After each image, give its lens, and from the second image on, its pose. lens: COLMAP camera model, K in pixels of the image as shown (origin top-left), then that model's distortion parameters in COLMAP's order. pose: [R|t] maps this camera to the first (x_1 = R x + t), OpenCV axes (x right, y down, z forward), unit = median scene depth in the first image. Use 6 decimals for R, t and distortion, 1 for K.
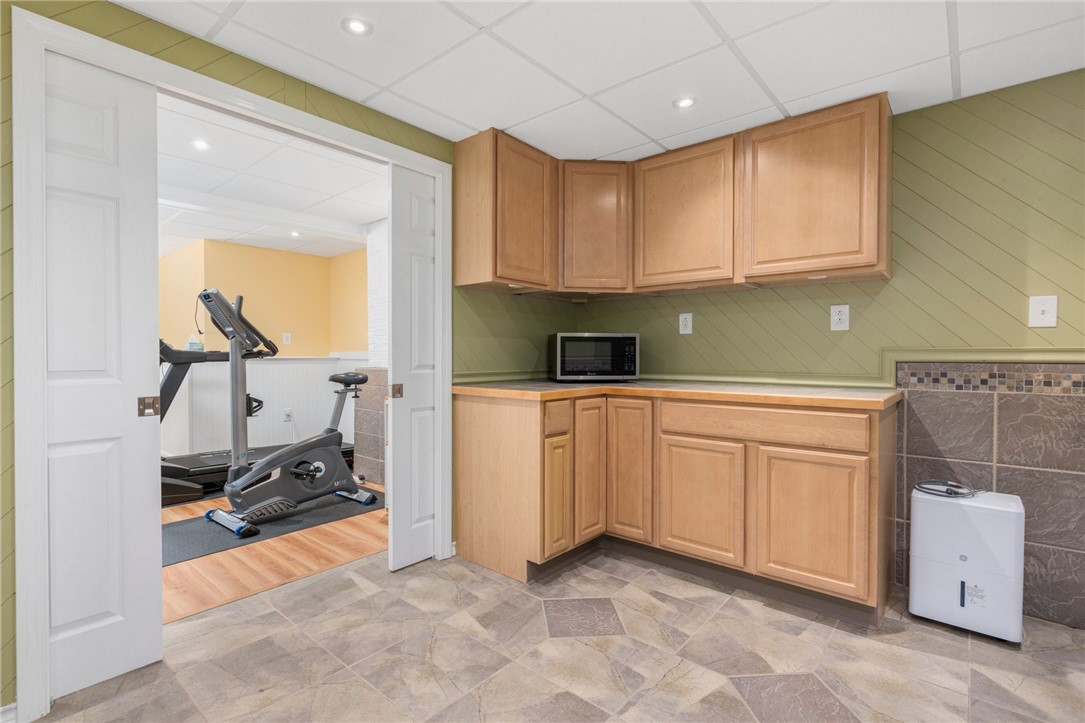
lens RADIAL K [[510.5, 0, 533.8], [0, 510.5, 362.7], [0, 0, 1]] dist [-0.004570, 0.000828]
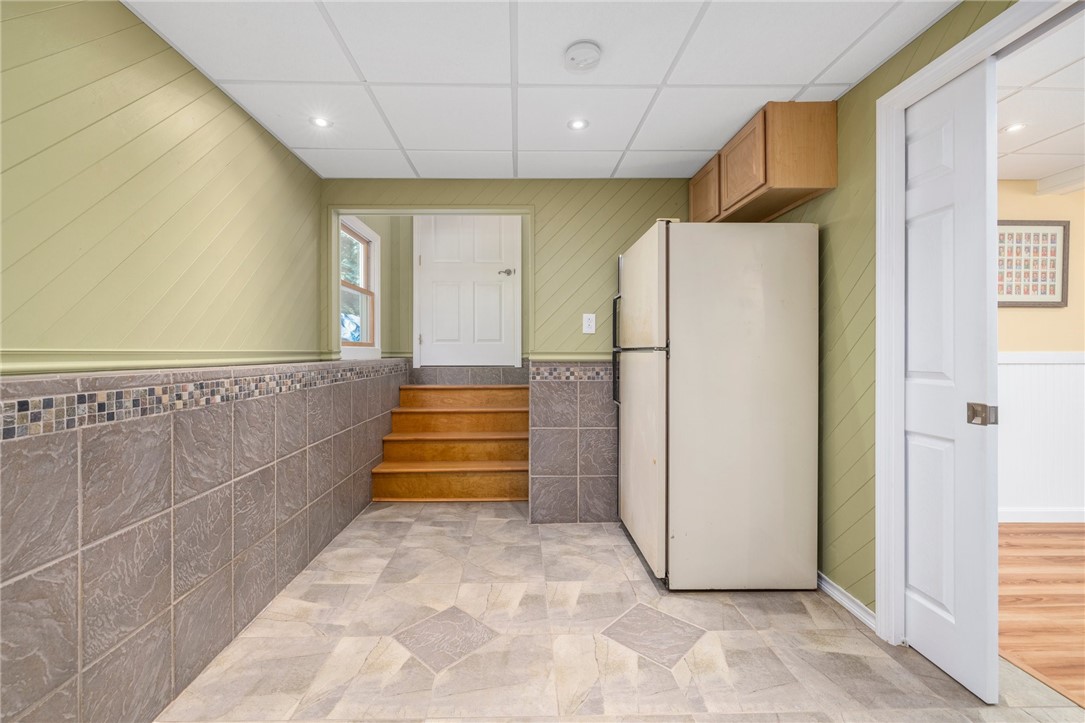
lens RADIAL K [[459.0, 0, 521.8], [0, 459.0, 351.7], [0, 0, 1]] dist [-0.000510, 0.001251]
pose [[-0.745727, -0.002290, -0.666248, 0.280362], [-0.010994, 0.999900, 0.008869, -0.017602], [0.666161, 0.013939, -0.745678, 0.725413]]
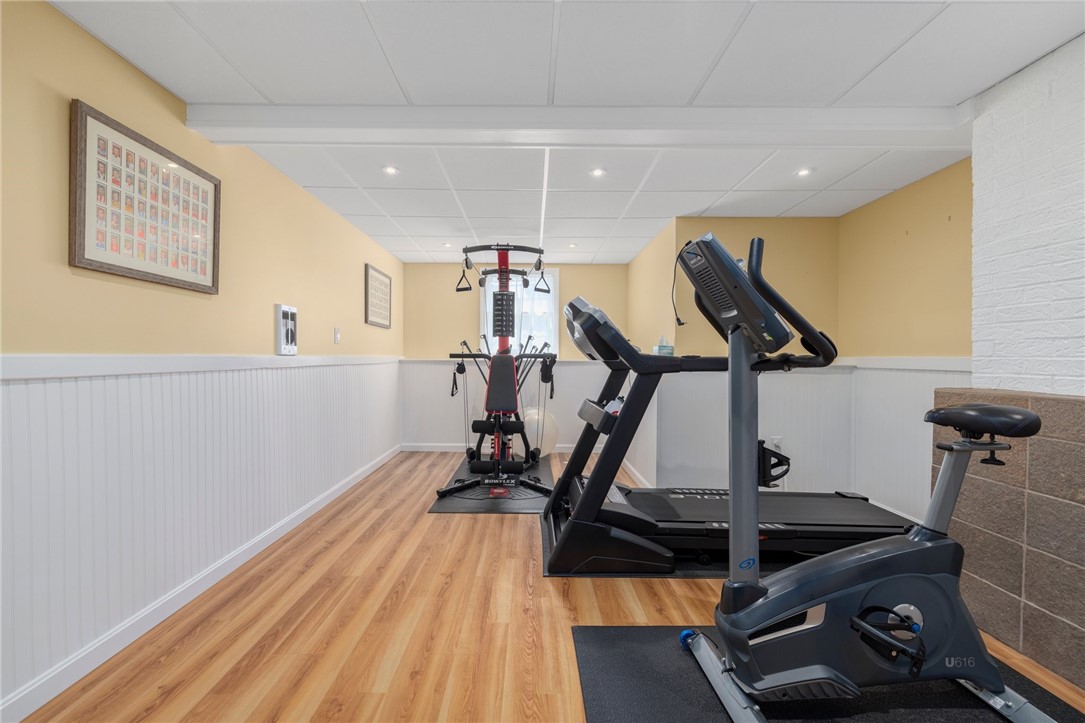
lens RADIAL K [[459.0, 0, 534.1], [0, 459.0, 362.1], [0, 0, 1]] dist [-0.000510, 0.001251]
pose [[0.656239, 0.010278, -0.754483, -0.453424], [-0.015840, 0.999875, -0.000156, -0.016504], [0.754387, 0.012054, 0.656320, 0.658856]]
